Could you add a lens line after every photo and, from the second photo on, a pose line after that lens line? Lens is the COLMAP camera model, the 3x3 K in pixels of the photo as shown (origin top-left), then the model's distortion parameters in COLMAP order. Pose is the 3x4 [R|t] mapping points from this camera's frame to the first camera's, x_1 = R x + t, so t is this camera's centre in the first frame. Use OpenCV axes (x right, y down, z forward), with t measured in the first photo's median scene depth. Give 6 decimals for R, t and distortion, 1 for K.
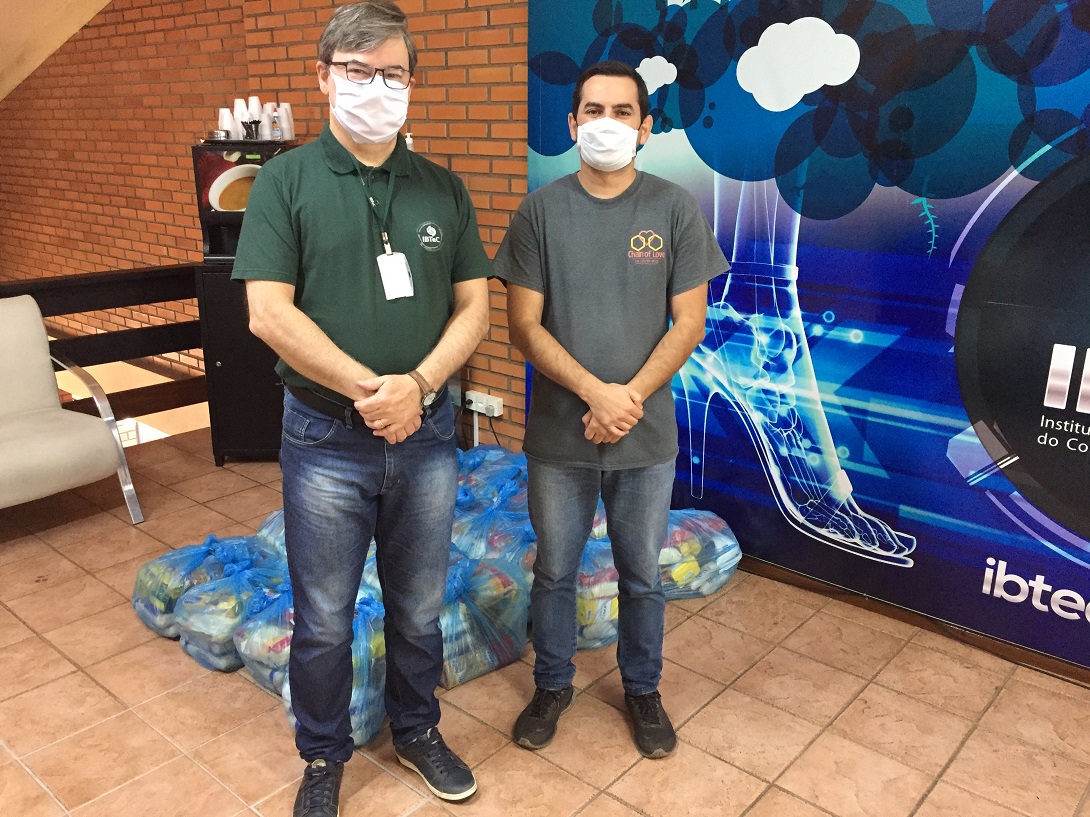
lens RADIAL K [[929.9, 0, 538.7], [0, 929.9, 413.9], [0, 0, 1]] dist [0.084749, -0.123706]
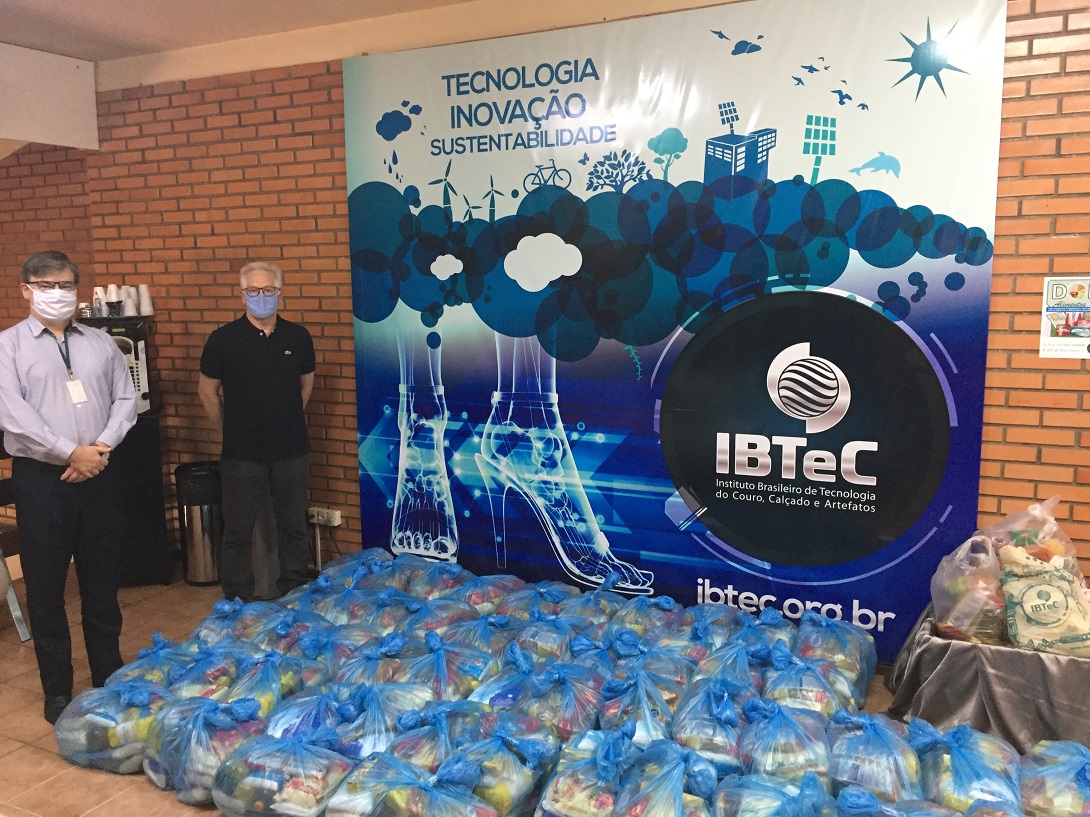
lens RADIAL K [[929.9, 0, 538.1], [0, 929.9, 413.8], [0, 0, 1]] dist [0.084749, -0.123706]
pose [[0.968289, -0.057511, 0.243122, -0.104112], [0.093282, 0.985991, -0.138277, 0.069646], [-0.231764, 0.156571, 0.960089, -0.369667]]
